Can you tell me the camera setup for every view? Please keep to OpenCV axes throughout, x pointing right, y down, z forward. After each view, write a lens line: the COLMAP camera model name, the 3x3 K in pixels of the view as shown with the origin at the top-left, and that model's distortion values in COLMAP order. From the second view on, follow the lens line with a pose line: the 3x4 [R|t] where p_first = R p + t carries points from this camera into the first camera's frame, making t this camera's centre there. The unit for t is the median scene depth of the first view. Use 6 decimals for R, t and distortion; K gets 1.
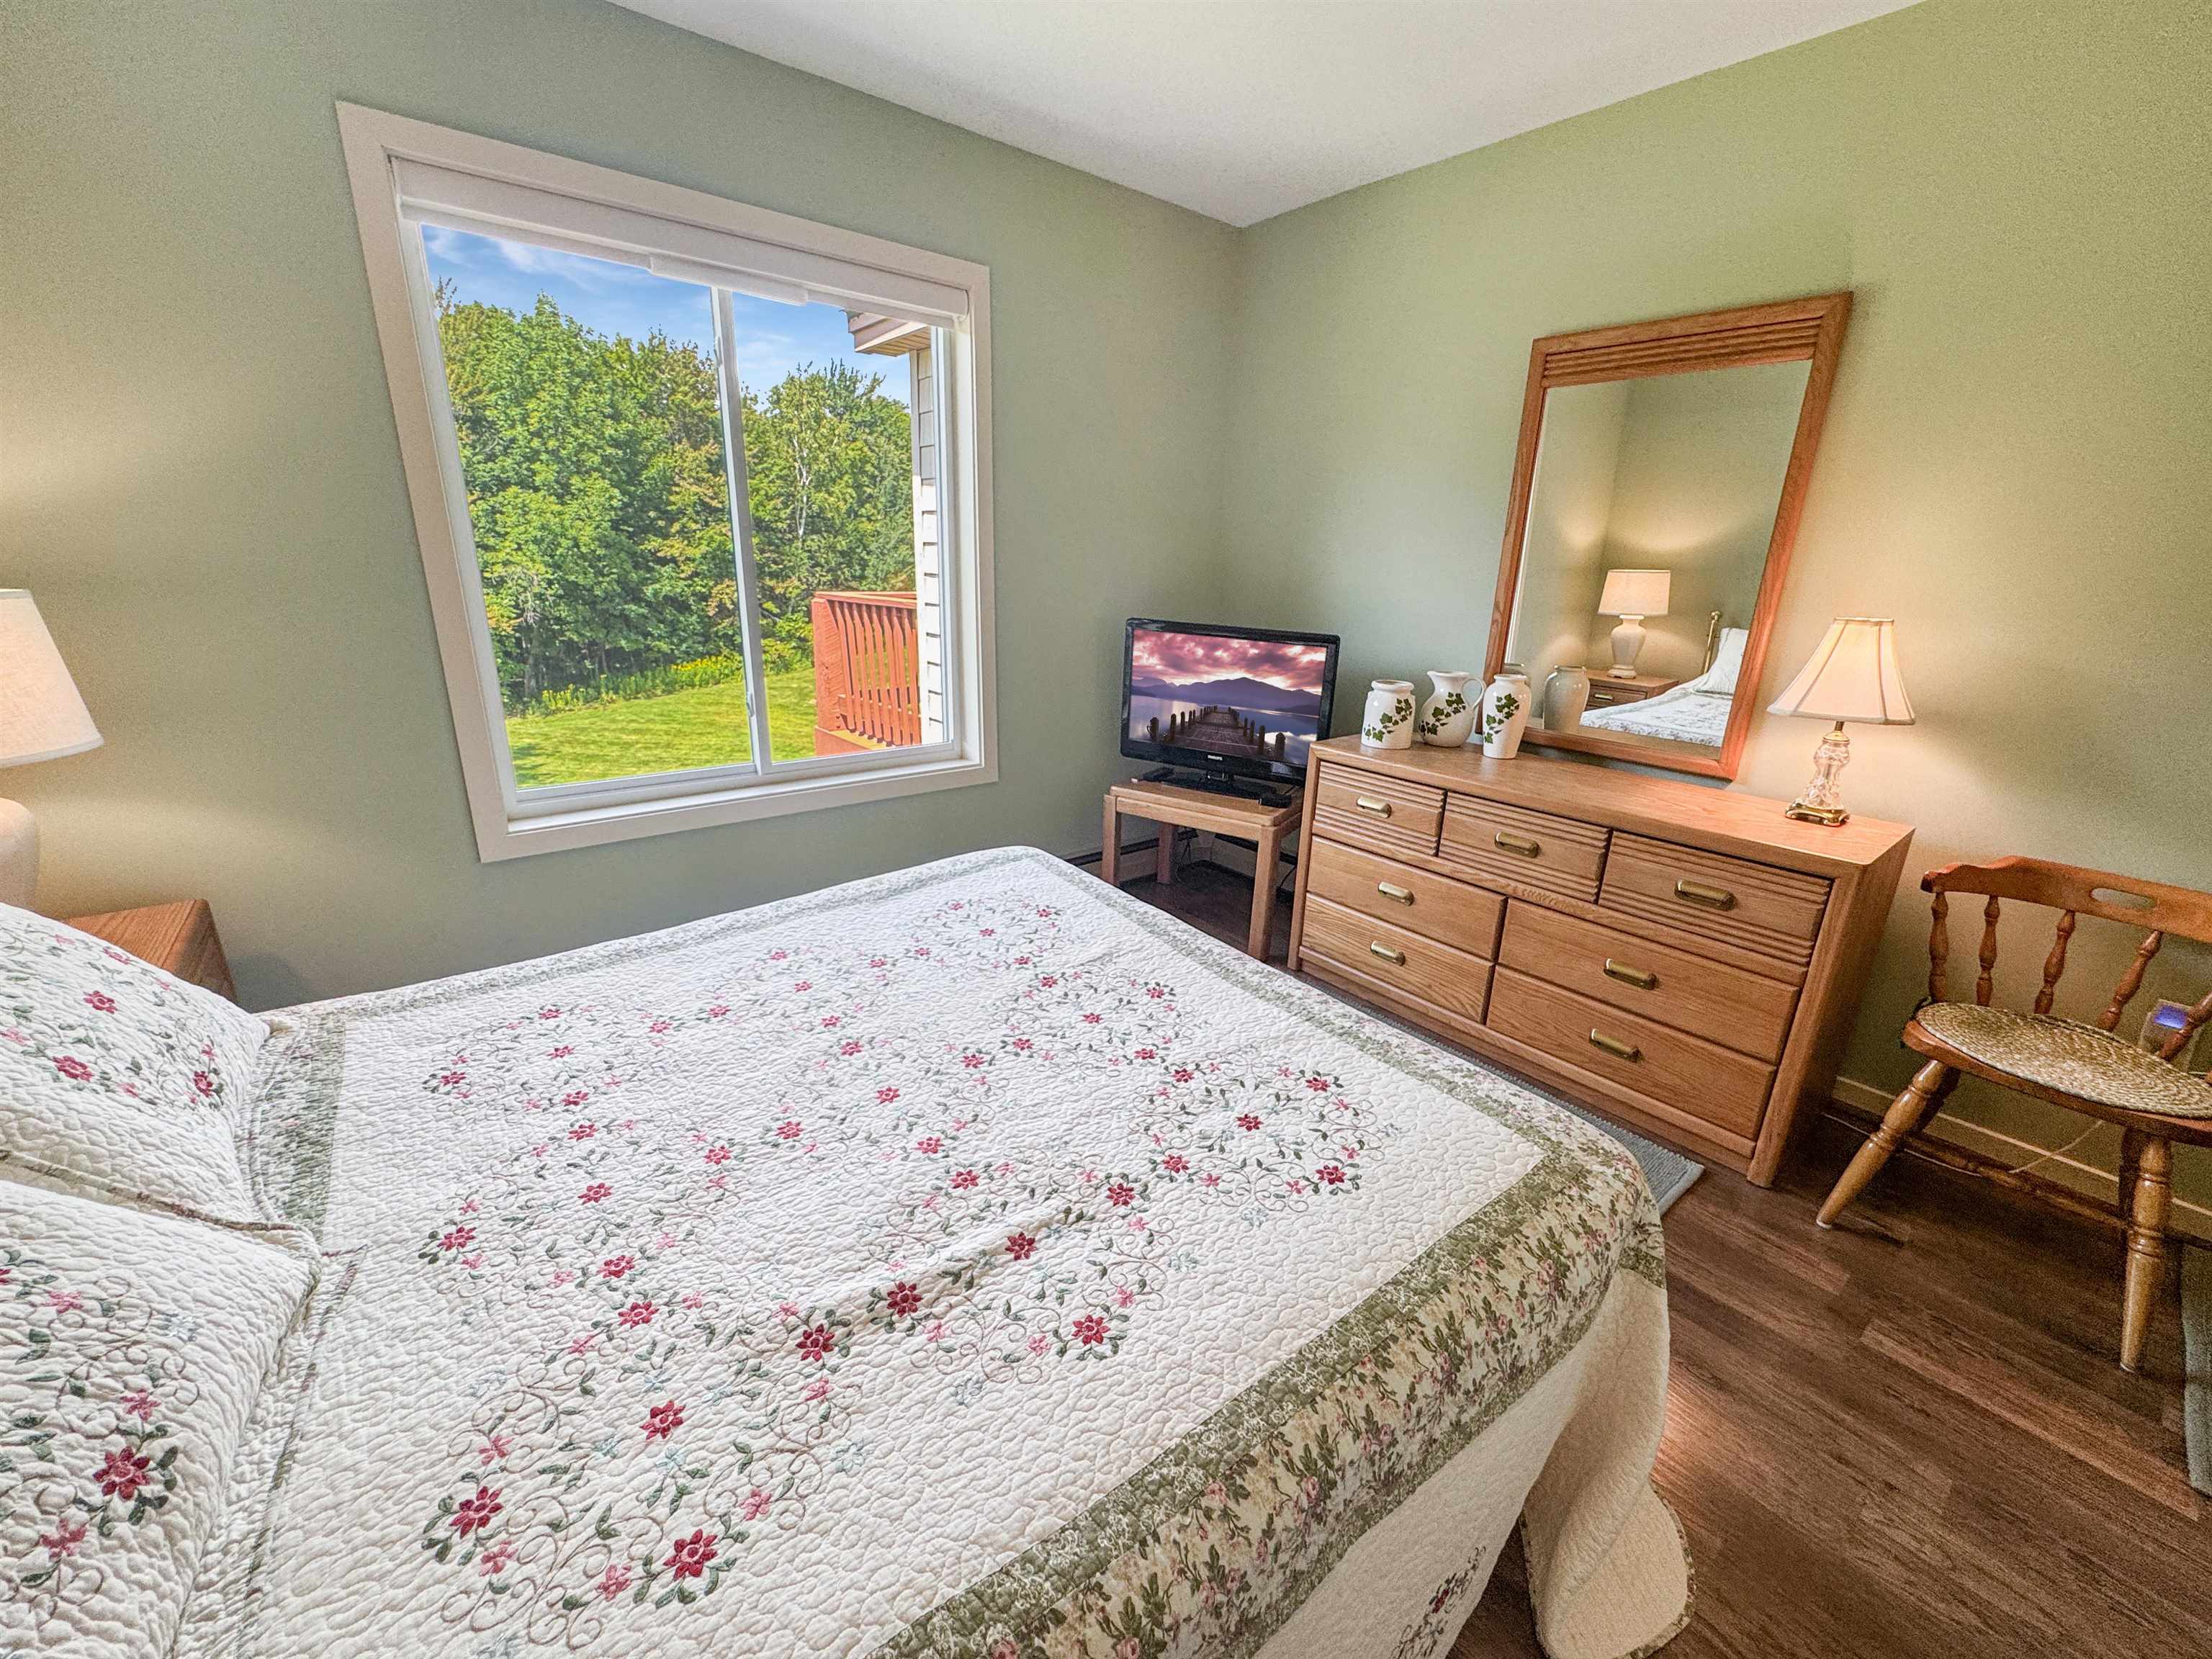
lens RADIAL K [[901.0, 0, 1106.0], [0, 901.0, 829.5], [0, 0, 1]] dist [-0.001405, -0.000217]
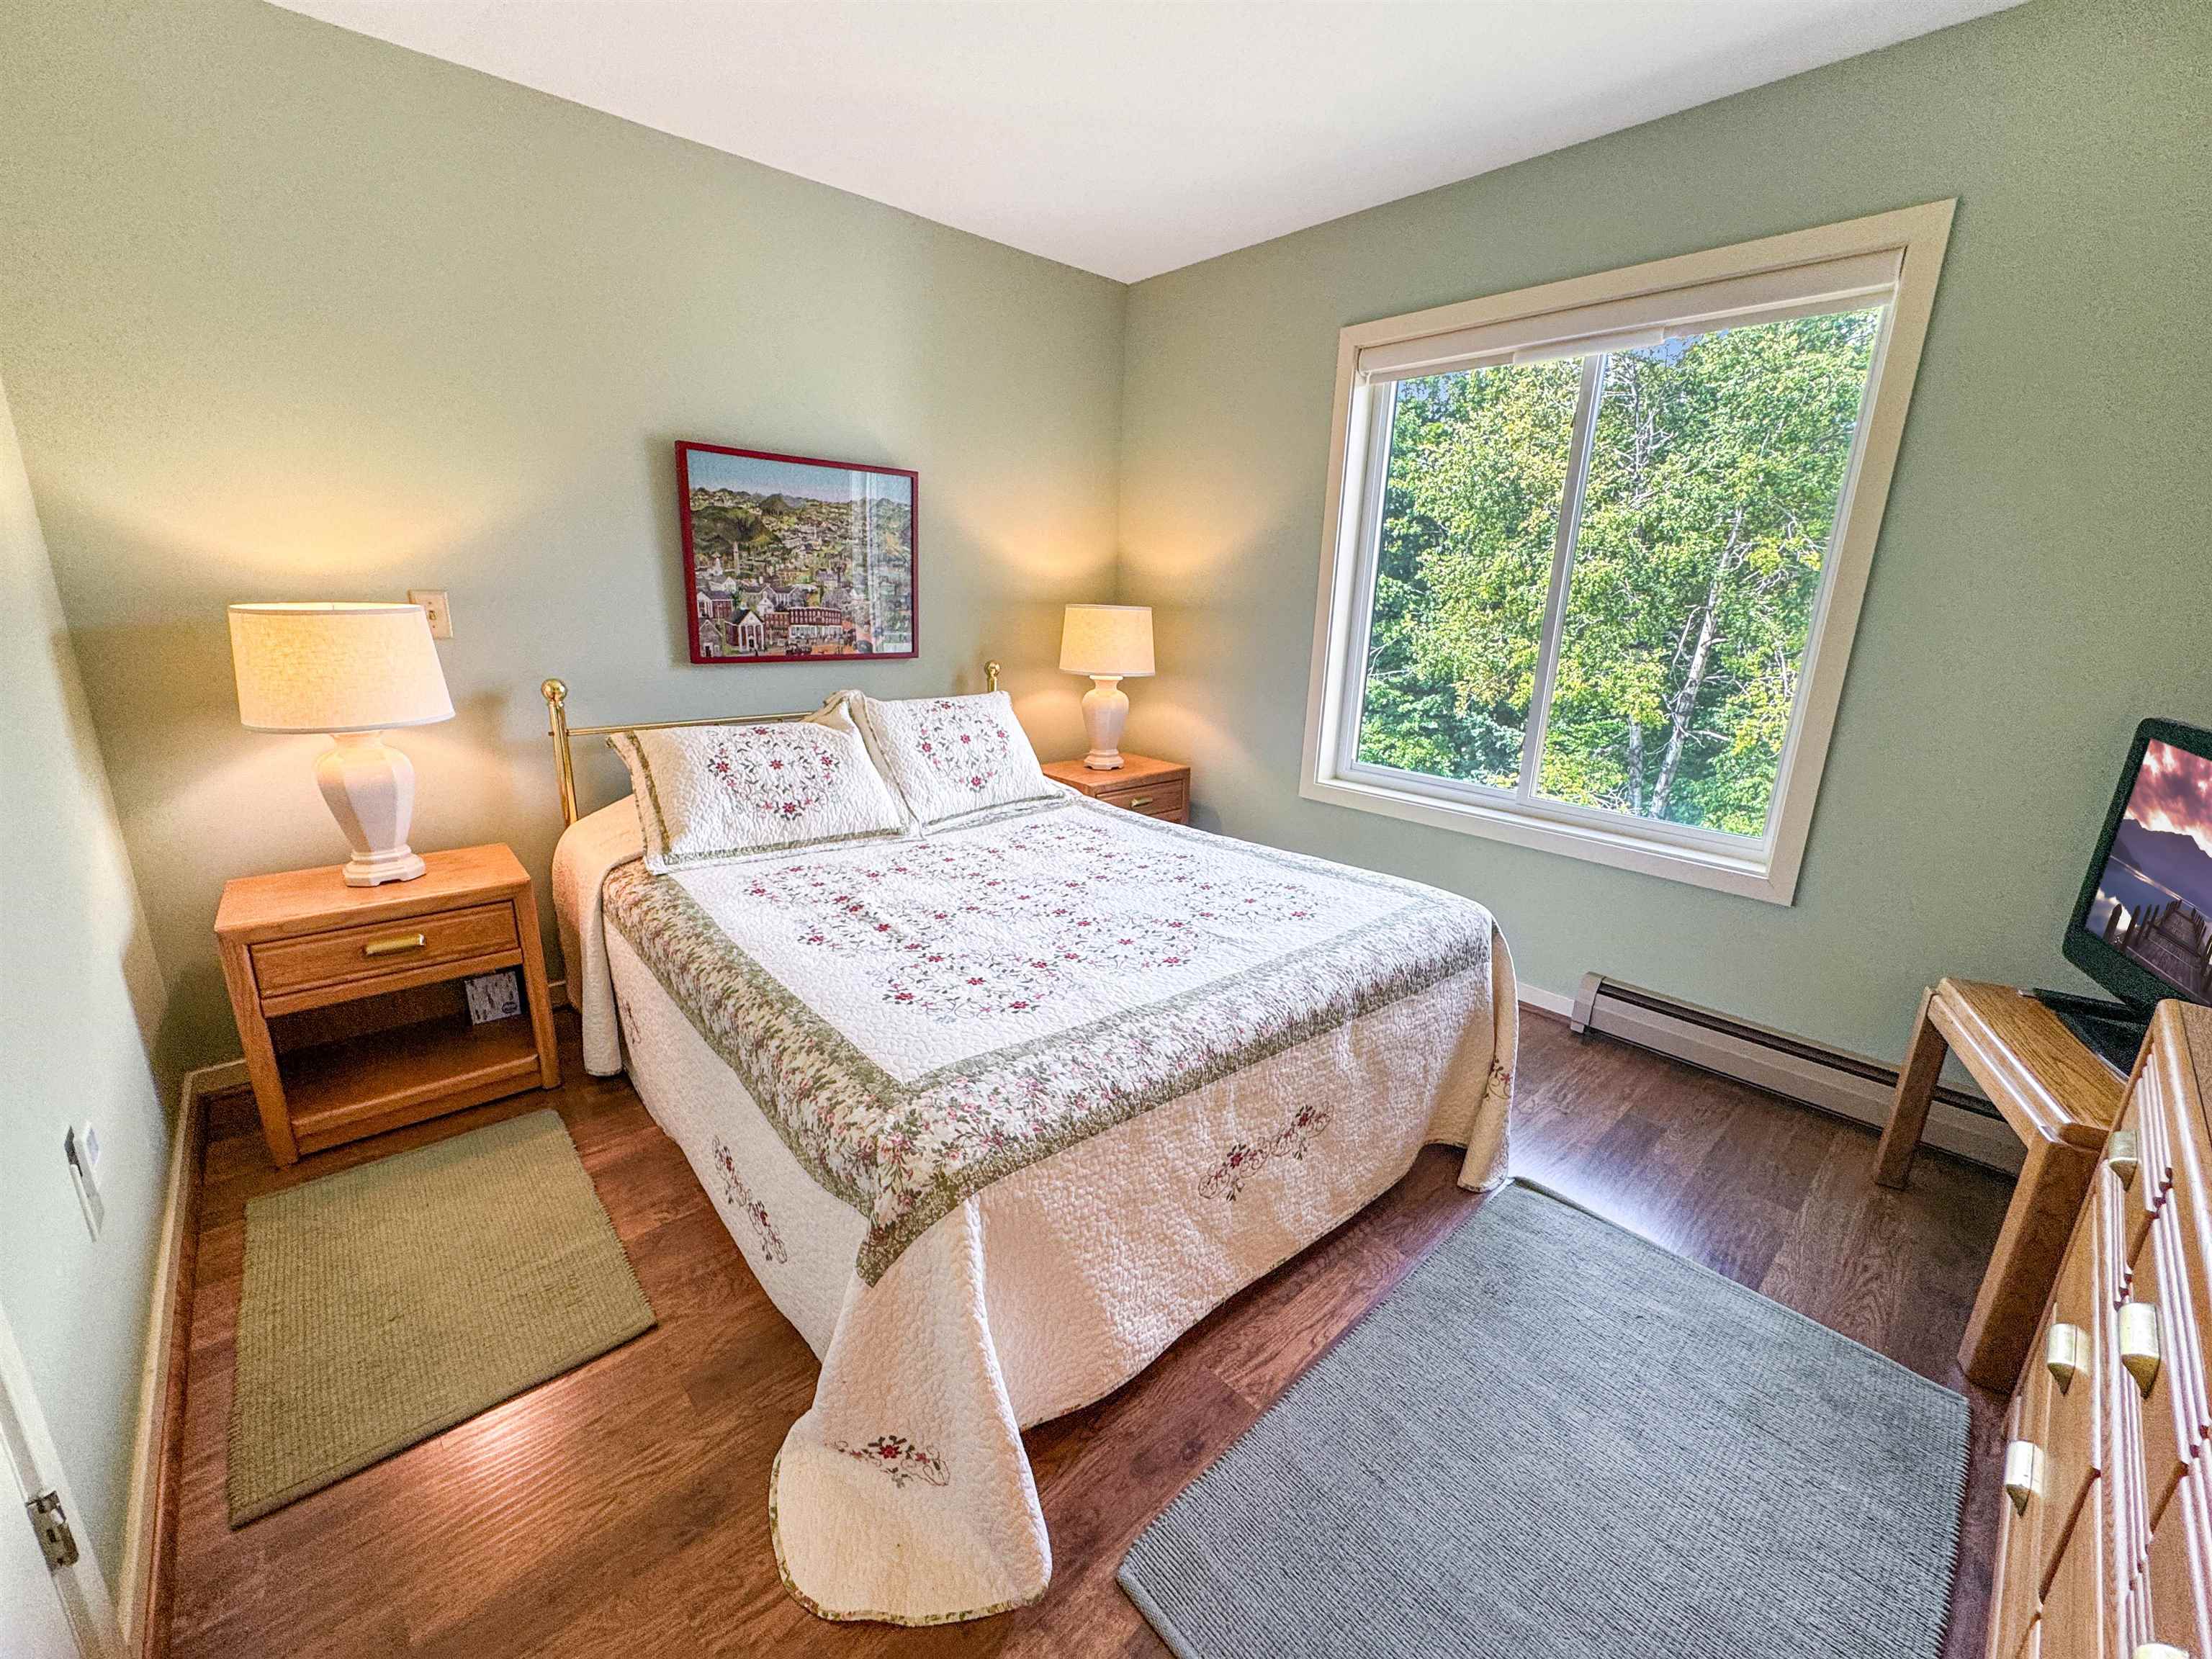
lens RADIAL K [[888.7, 0, 1103.3], [0, 888.7, 827.0], [0, 0, 1]] dist [-0.000725, -0.000285]
pose [[0.052326, 0.236970, -0.970107, 1.422297], [-0.318209, 0.924757, 0.208729, -0.231688], [0.946575, 0.297775, 0.123795, 0.952481]]
